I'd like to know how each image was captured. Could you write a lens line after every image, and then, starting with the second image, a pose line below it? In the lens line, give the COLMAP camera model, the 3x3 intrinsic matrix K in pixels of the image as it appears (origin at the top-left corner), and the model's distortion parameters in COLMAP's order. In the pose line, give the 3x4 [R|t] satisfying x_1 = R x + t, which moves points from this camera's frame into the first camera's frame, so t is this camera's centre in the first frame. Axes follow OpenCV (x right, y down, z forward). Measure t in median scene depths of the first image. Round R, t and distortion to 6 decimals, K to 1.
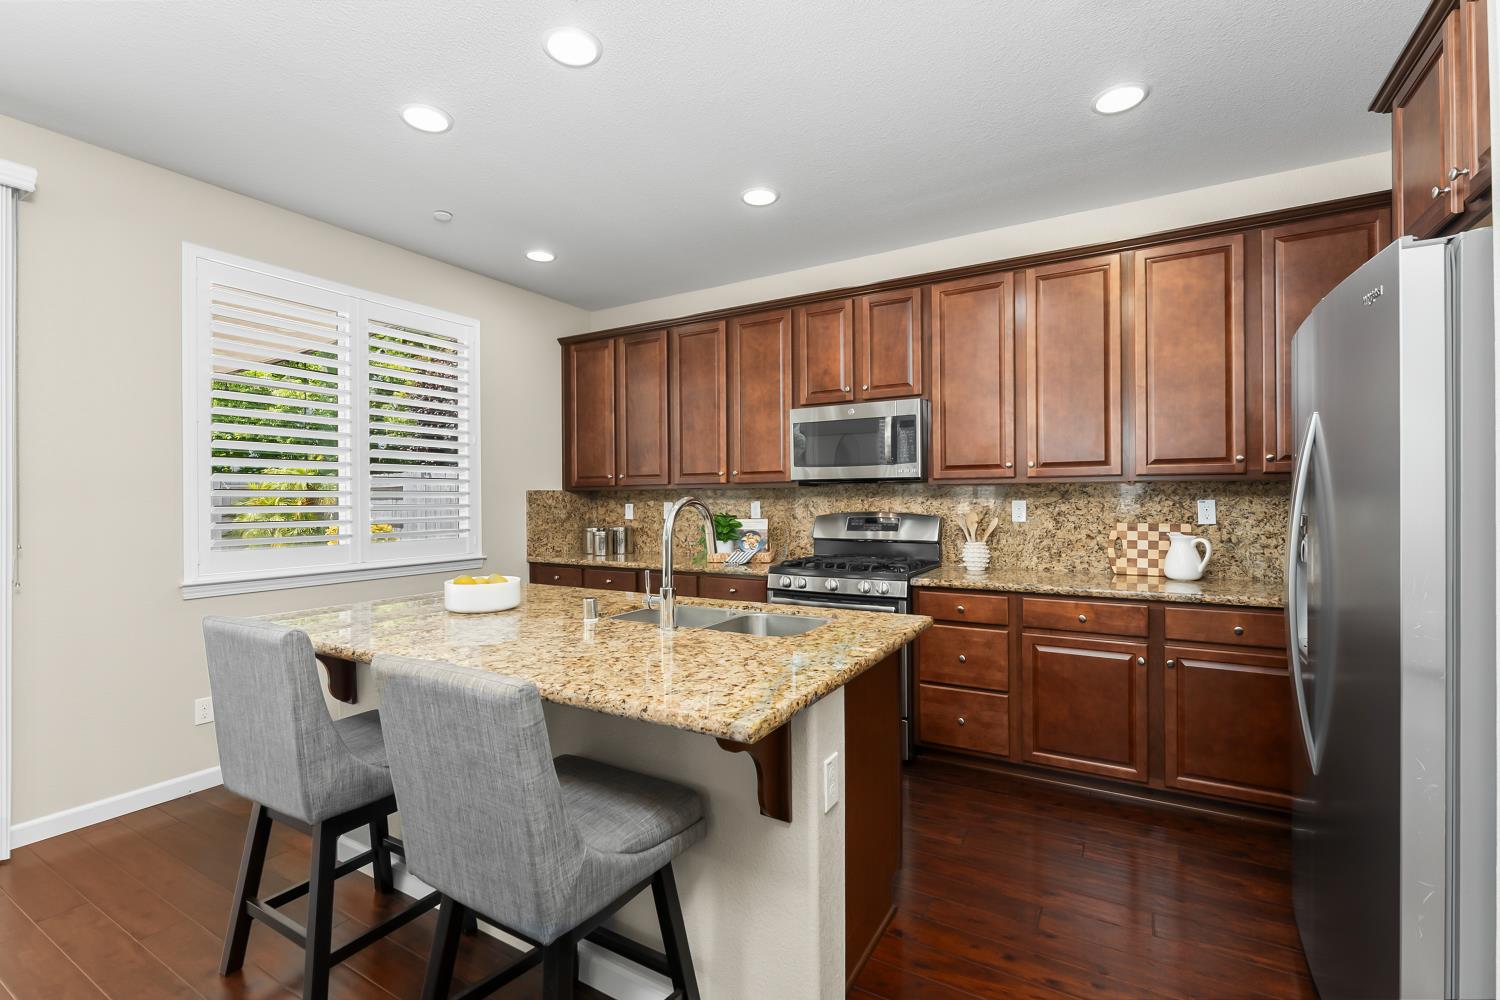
lens RADIAL K [[664.3, 0, 743.7], [0, 664.3, 499.1], [0, 0, 1]] dist [0.003636, 0.000053]
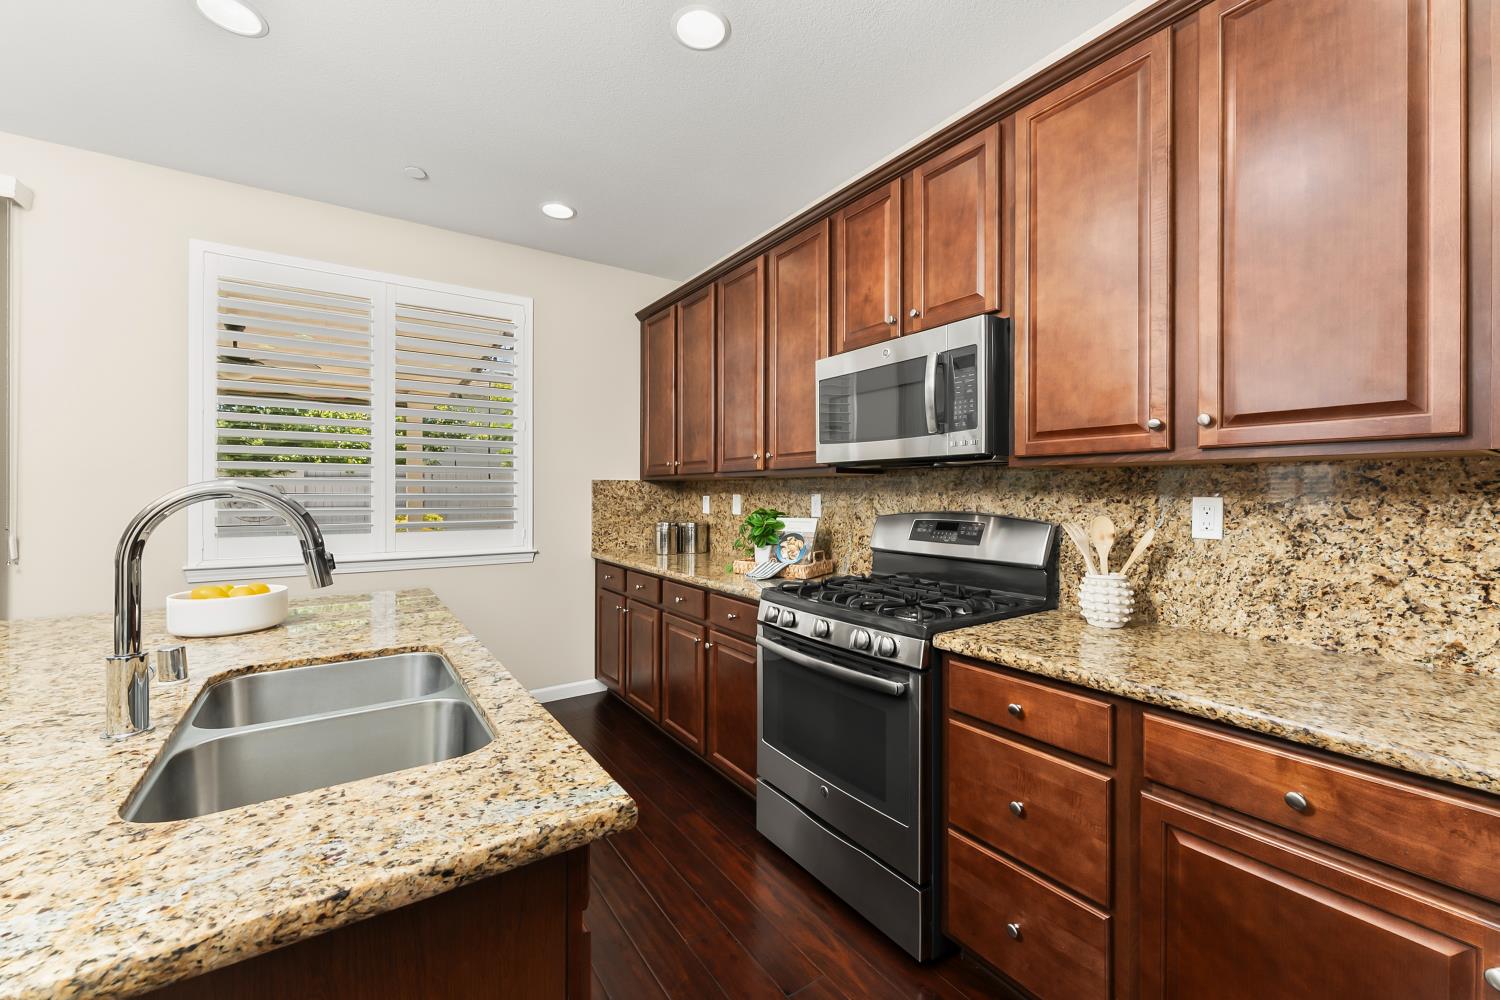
lens RADIAL K [[603.4, 0, 748.5], [0, 603.4, 493.5], [0, 0, 1]] dist [0.000923, 0.000065]
pose [[0.905209, 0.009578, -0.424859, 0.290472], [-0.008633, 0.999954, 0.004150, 0.000618], [0.424880, -0.000089, 0.905250, 0.429083]]
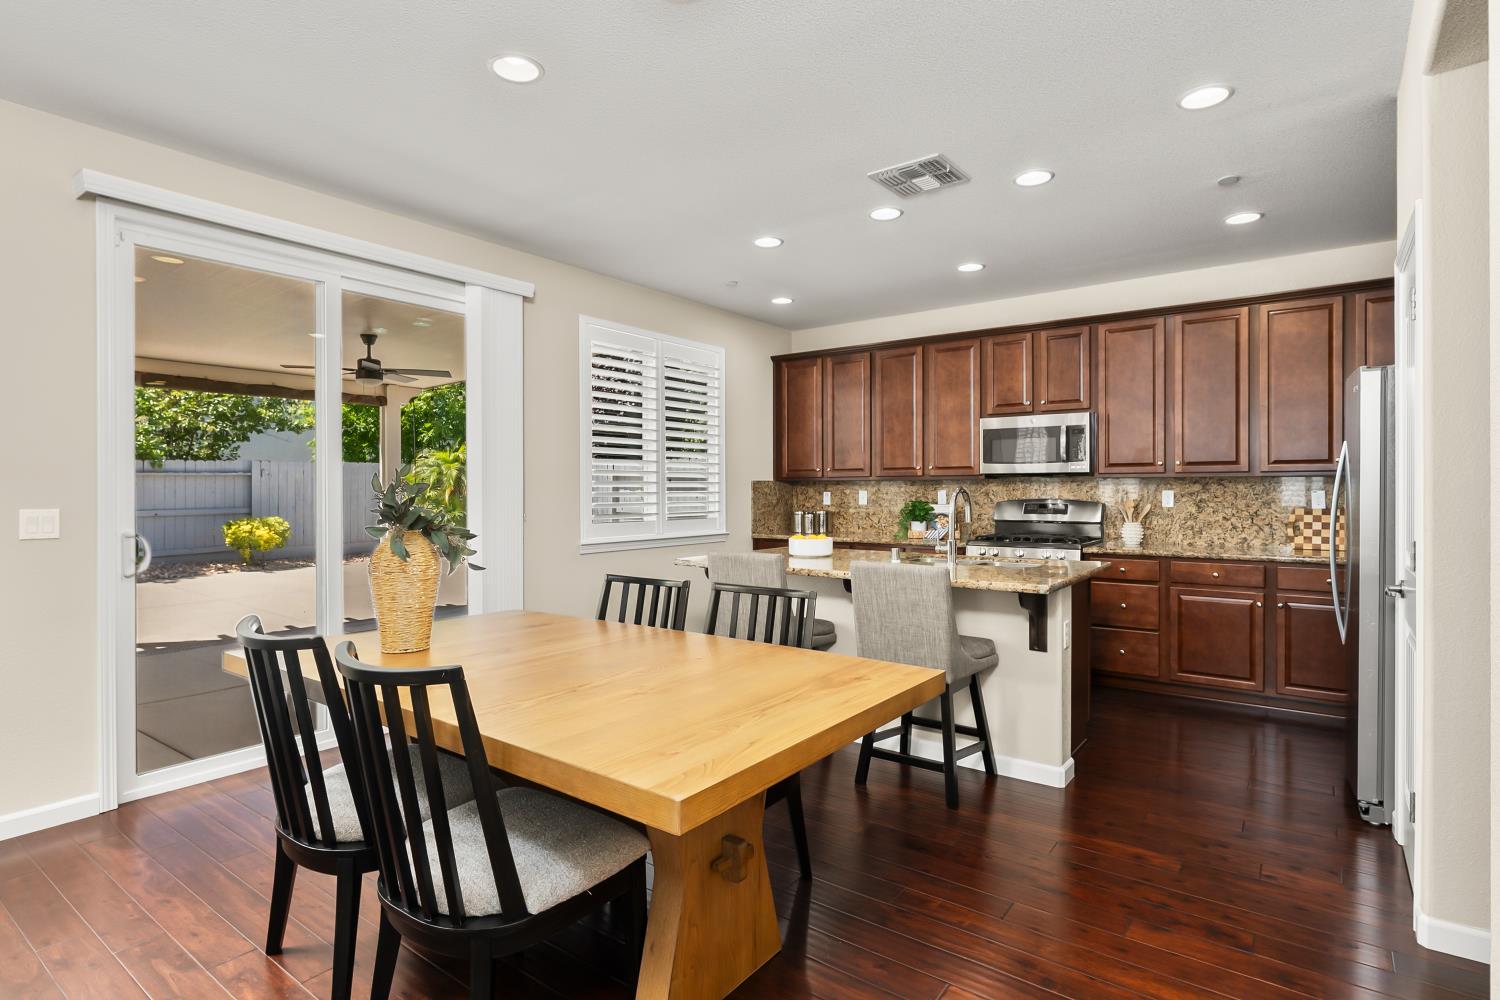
lens RADIAL K [[767.5, 0, 743.8], [0, 767.5, 492.6], [0, 0, 1]] dist [0.003175, 0.000651]
pose [[0.993996, 0.004053, -0.109343, -0.234481], [-0.003334, 0.999972, 0.006759, -0.000746], [0.109368, -0.006354, 0.993981, -0.556920]]
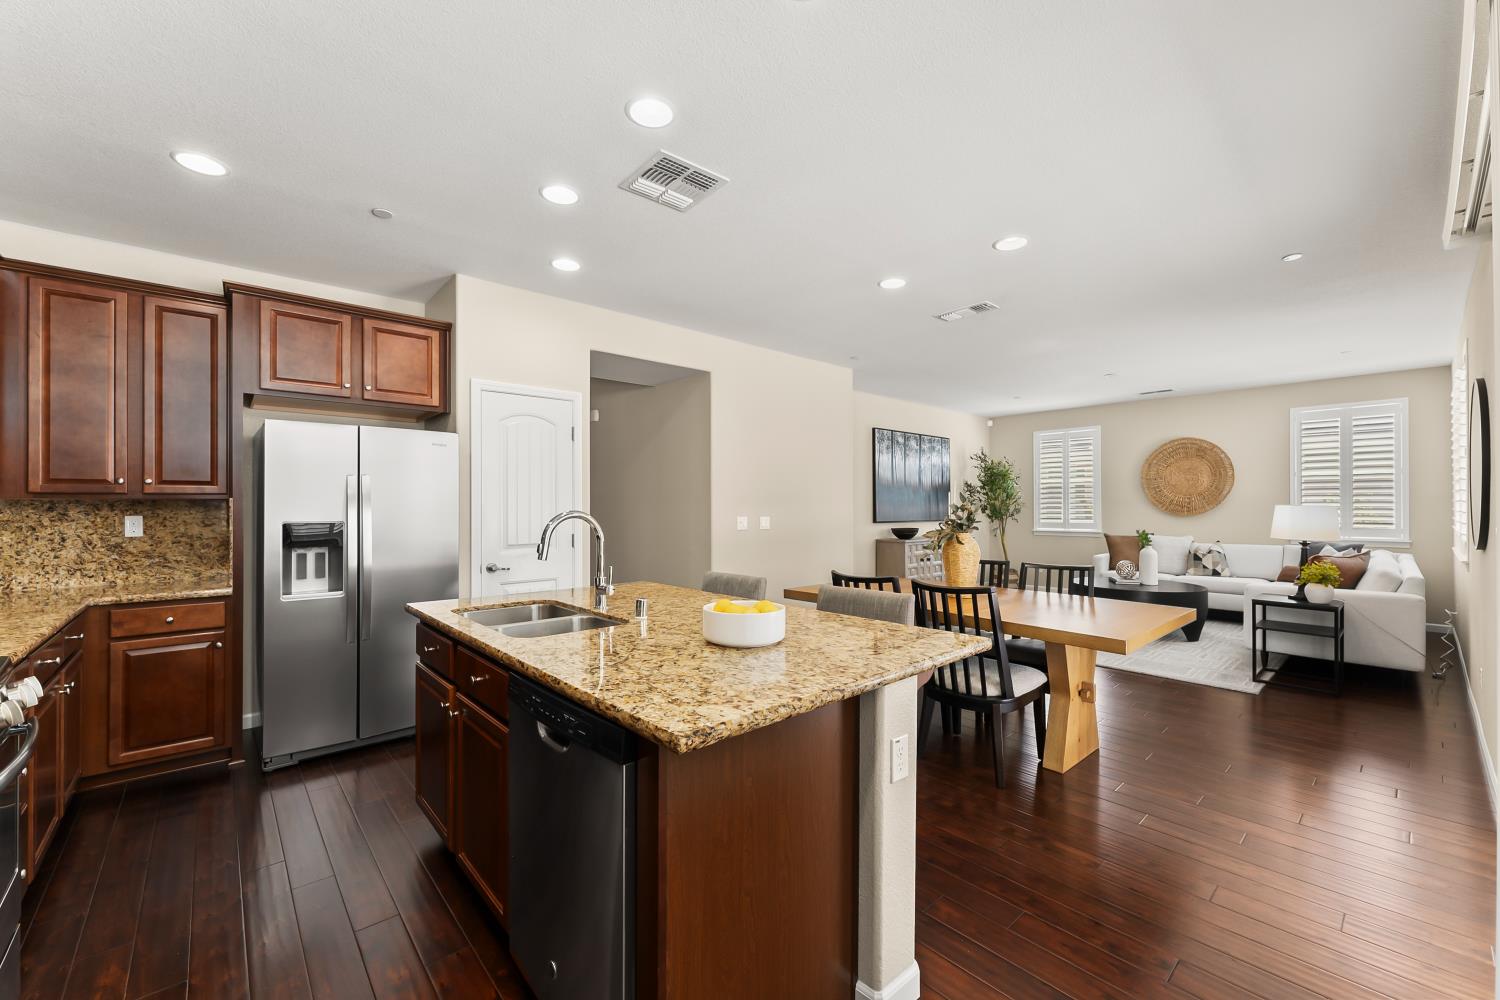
lens RADIAL K [[597.8, 0, 745.8], [0, 597.8, 507.8], [0, 0, 1]] dist [0.000394, -0.000028]
pose [[-0.952899, 0.007925, 0.303184, -0.423745], [0.006835, 0.999966, -0.004658, -0.001919], [-0.303211, -0.002366, -0.952921, 1.142329]]
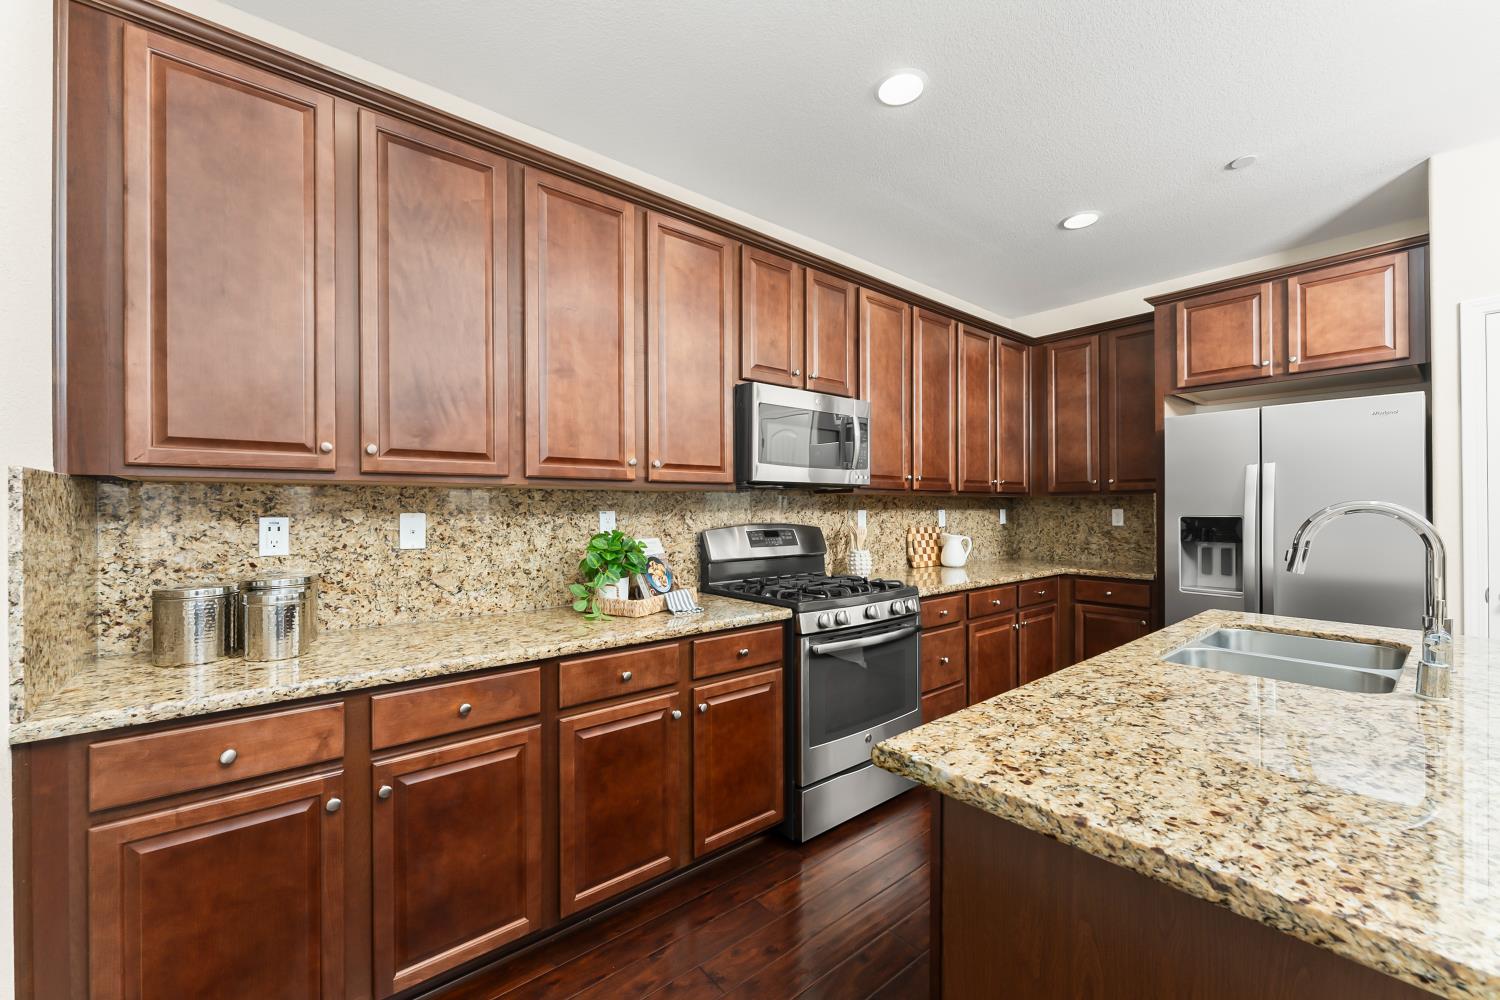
lens RADIAL K [[597.8, 0, 745.8], [0, 597.8, 507.8], [0, 0, 1]] dist [0.000394, -0.000028]
pose [[0.341317, 0.006119, 0.939928, -0.571306], [-0.000497, 0.999980, -0.006329, 0.004900], [-0.939948, 0.001693, 0.341313, 0.837807]]
